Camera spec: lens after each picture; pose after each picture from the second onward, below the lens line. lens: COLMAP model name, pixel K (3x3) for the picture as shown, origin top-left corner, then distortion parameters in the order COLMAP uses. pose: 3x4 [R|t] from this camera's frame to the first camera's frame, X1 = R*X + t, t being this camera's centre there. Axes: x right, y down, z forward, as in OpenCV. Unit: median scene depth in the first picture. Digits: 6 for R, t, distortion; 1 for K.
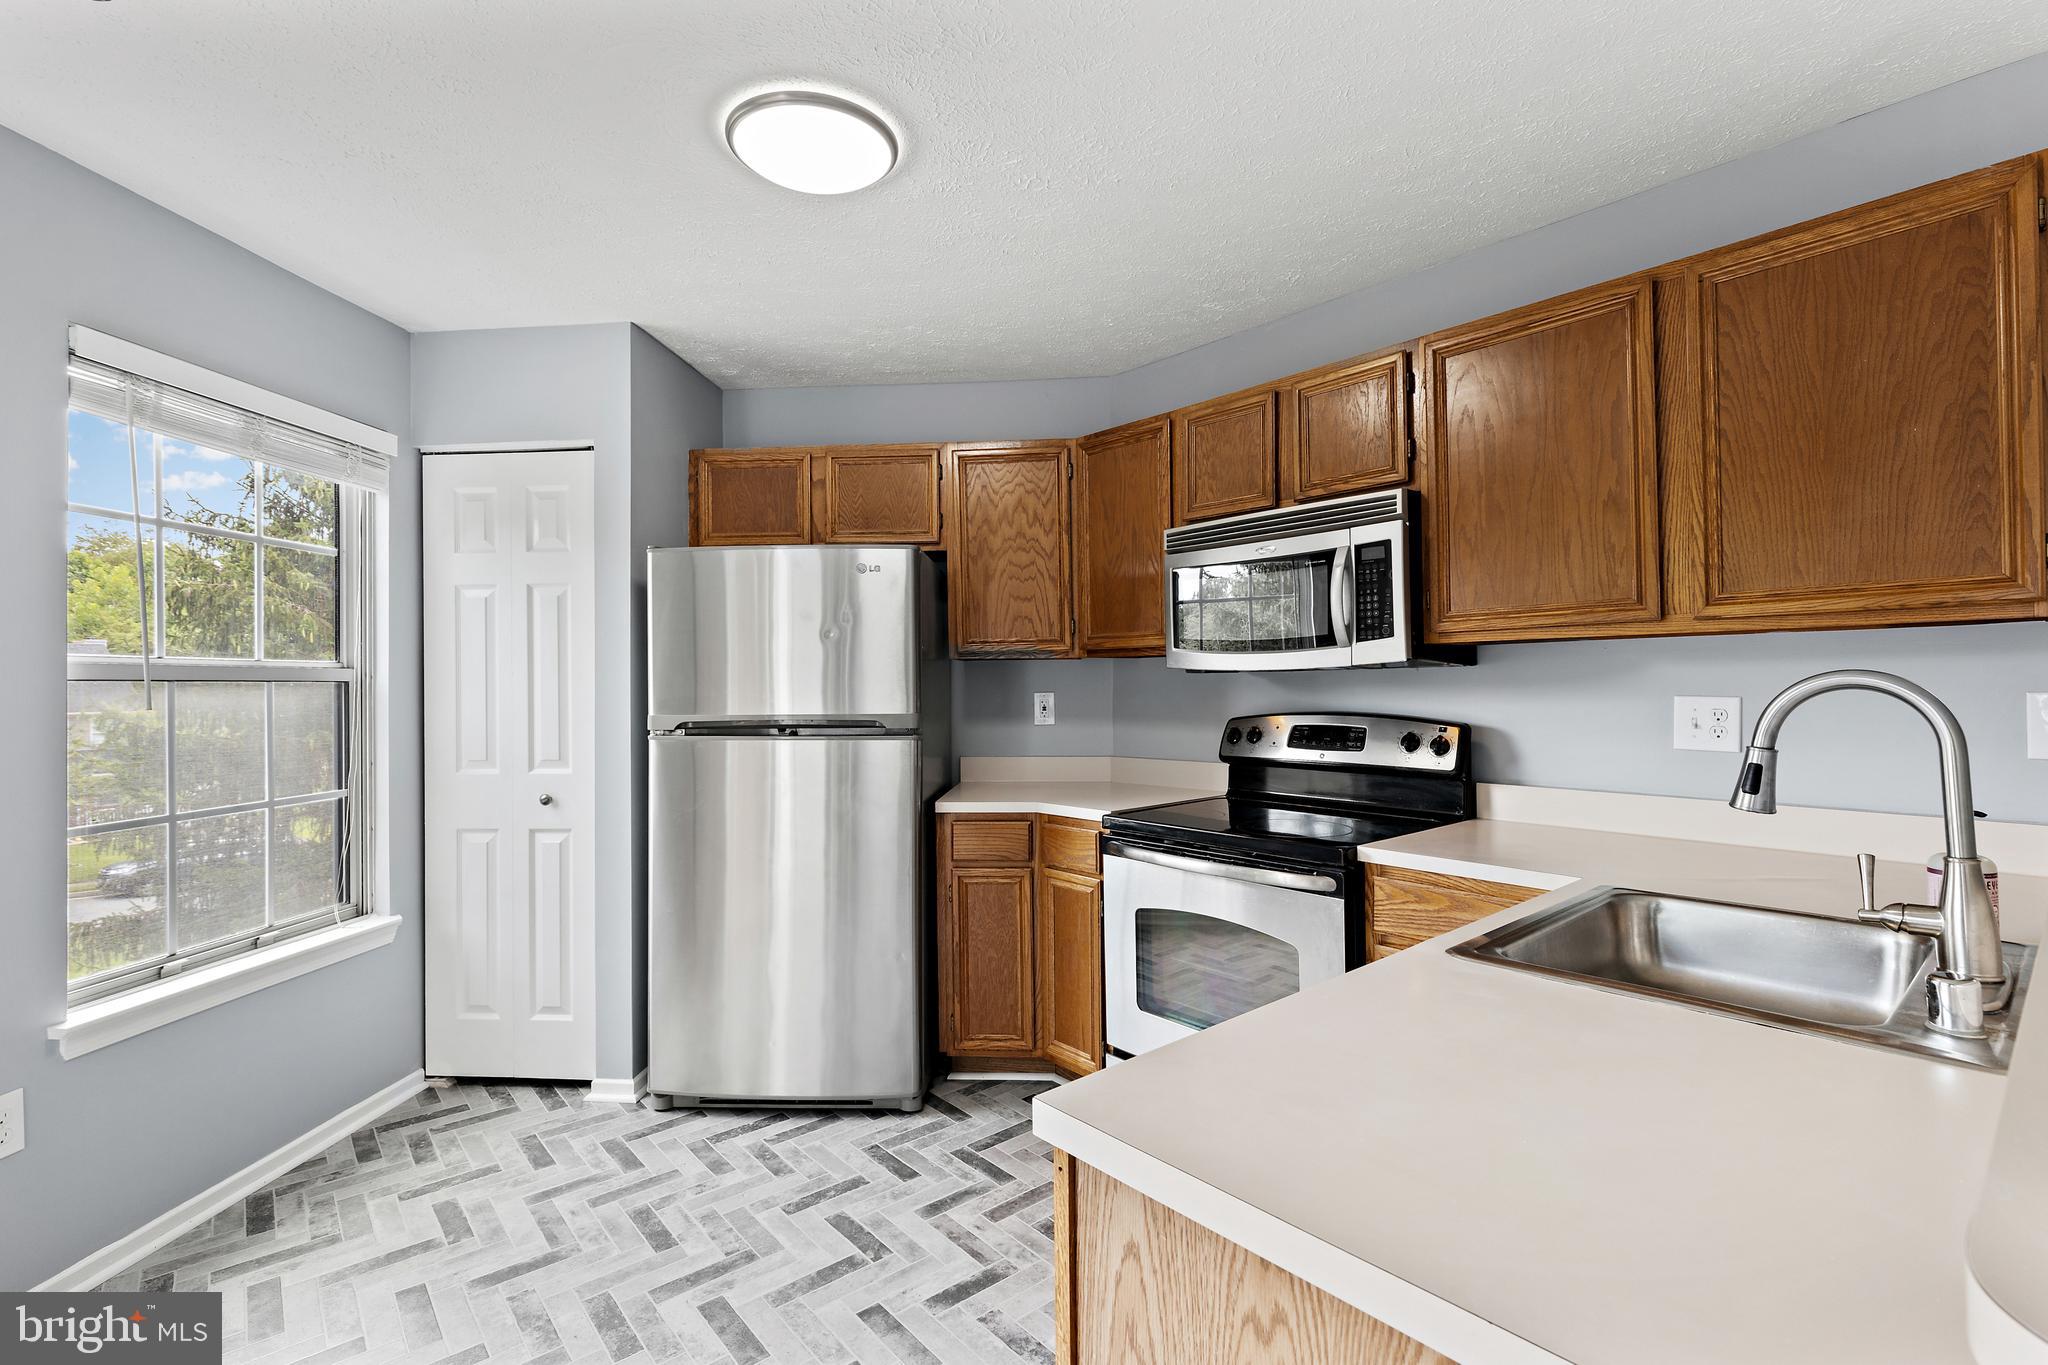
lens RADIAL K [[924.7, 0, 1016.4], [0, 924.7, 663.7], [0, 0, 1]] dist [0.003584, -0.000597]
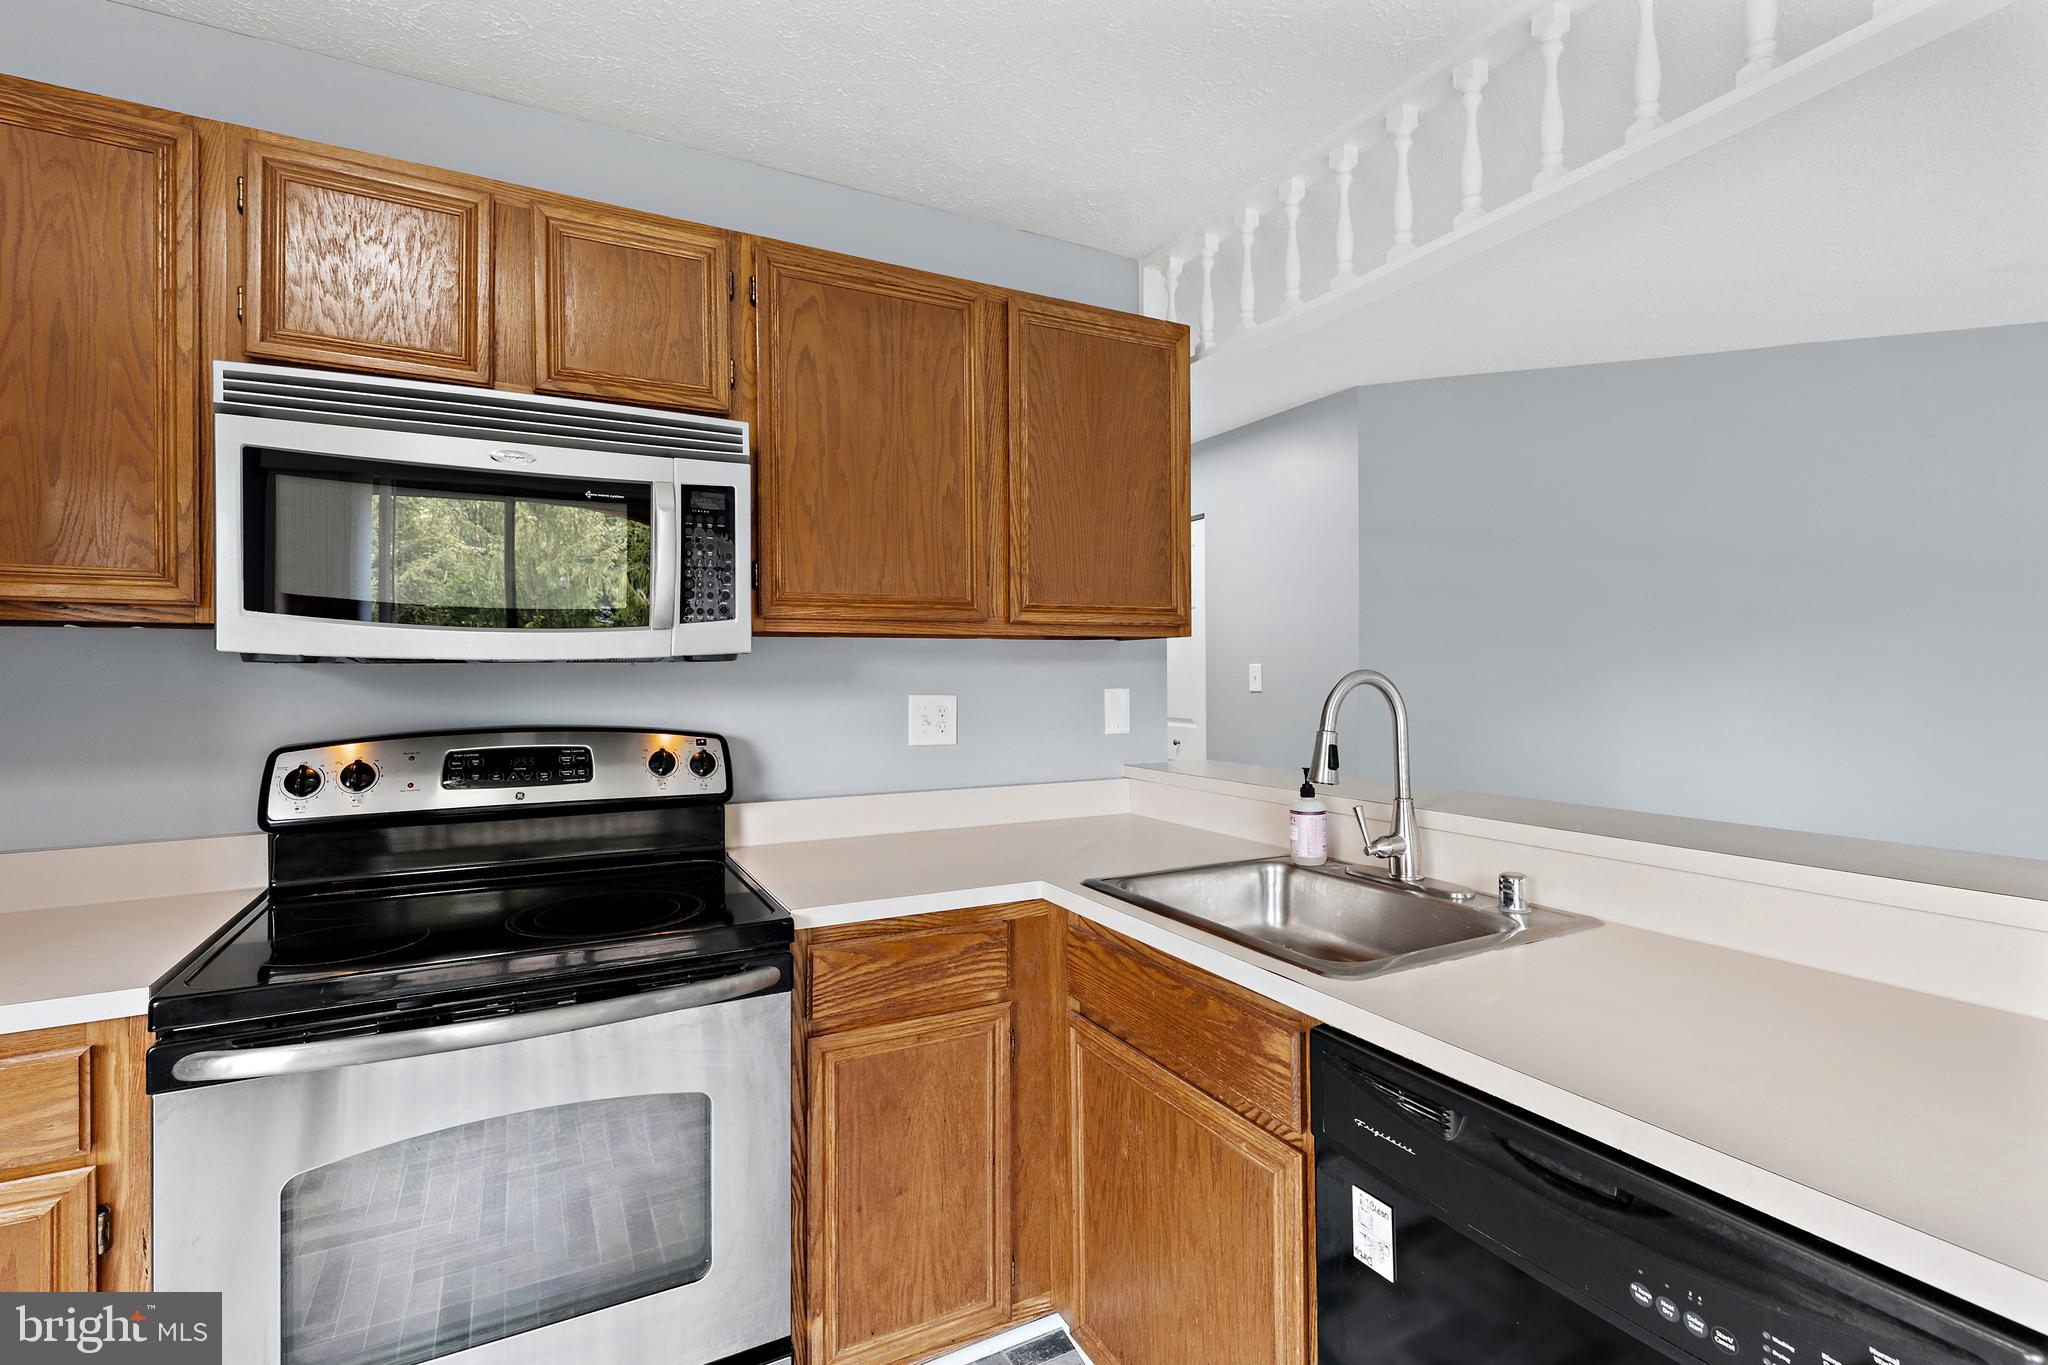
lens RADIAL K [[924.7, 0, 1033.1], [0, 924.7, 671.1], [0, 0, 1]] dist [0.003584, -0.000597]
pose [[0.218331, 0.012964, 0.975789, -0.294697], [-0.016729, 0.999815, -0.009540, 0.016976], [-0.975731, -0.014241, 0.218507, 0.682084]]
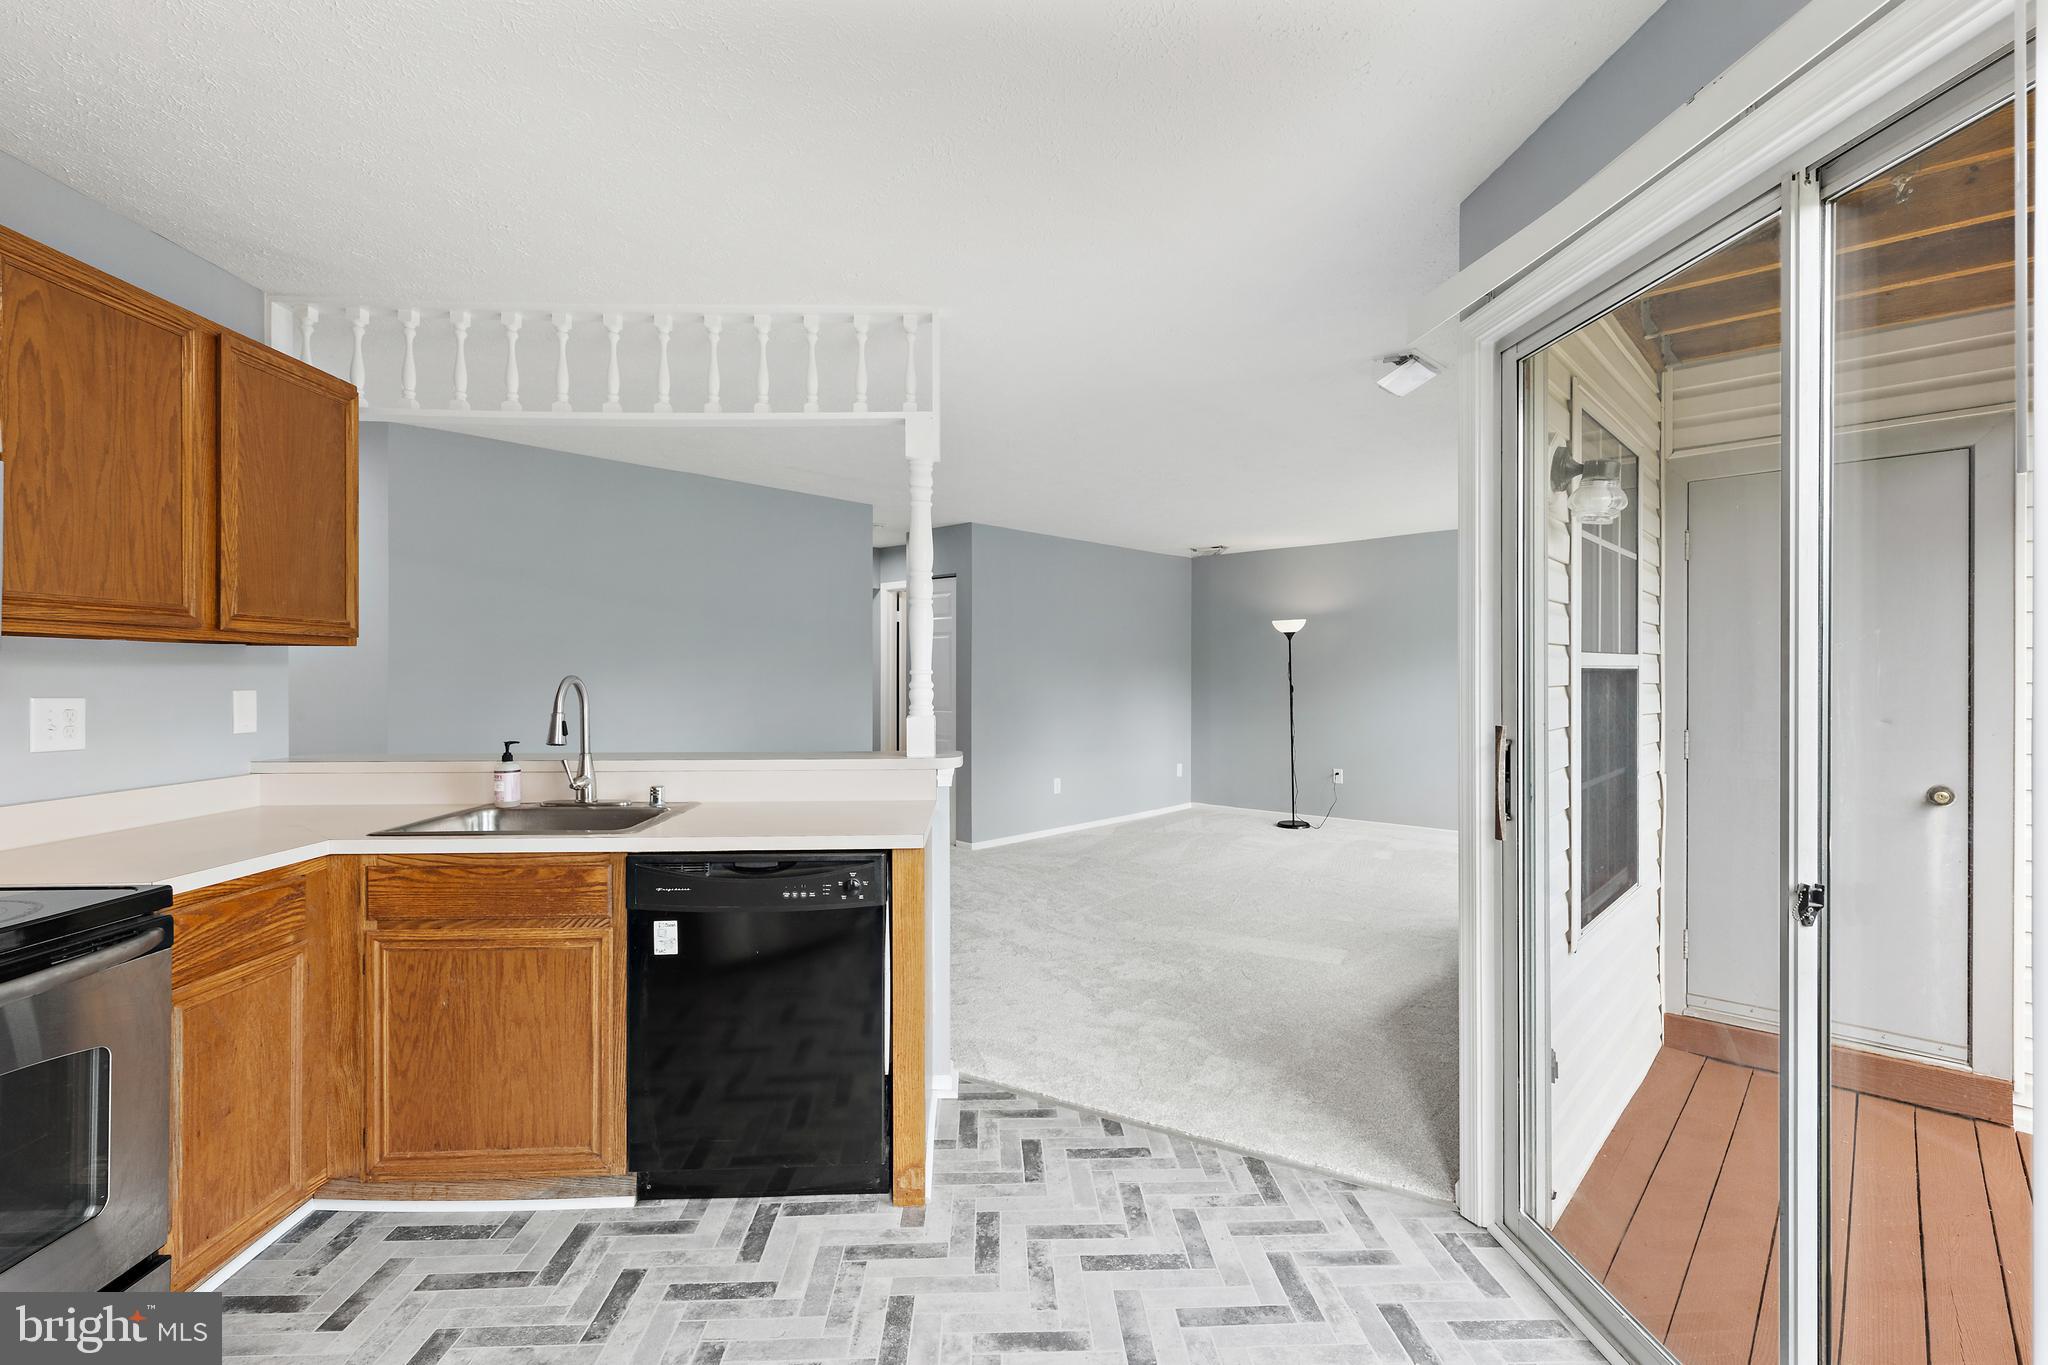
lens RADIAL K [[924.7, 0, 1013.3], [0, 924.7, 674.2], [0, 0, 1]] dist [0.003584, -0.000597]
pose [[-0.781130, 0.010619, 0.624279, -0.748458], [-0.006714, 0.999655, -0.025405, 0.029978], [-0.624333, -0.024036, -0.780789, 1.197193]]
